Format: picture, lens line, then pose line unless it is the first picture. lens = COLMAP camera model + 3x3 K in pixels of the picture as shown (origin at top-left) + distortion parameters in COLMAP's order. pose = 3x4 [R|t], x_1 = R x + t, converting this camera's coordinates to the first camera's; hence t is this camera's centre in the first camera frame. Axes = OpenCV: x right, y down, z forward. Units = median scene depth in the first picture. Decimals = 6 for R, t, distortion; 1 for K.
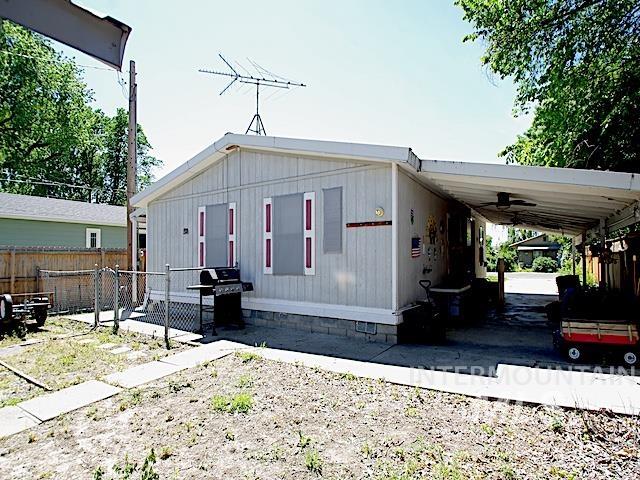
lens RADIAL K [[353.0, 0, 316.0], [0, 353.0, 252.0], [0, 0, 1]] dist [-0.006951, 0.000230]
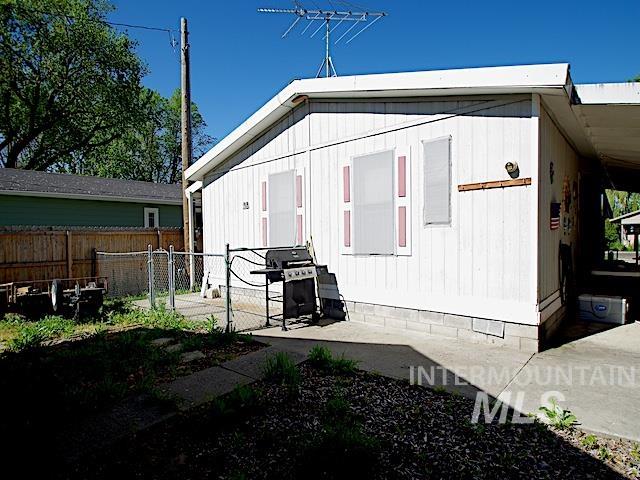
lens RADIAL K [[353.6, 0, 321.0], [0, 353.6, 241.6], [0, 0, 1]] dist [0.006213, -0.000145]
pose [[0.990960, -0.013102, -0.133513, -0.084278], [0.017307, 0.999388, 0.030383, 0.007183], [0.133033, -0.032419, 0.990581, 0.190843]]
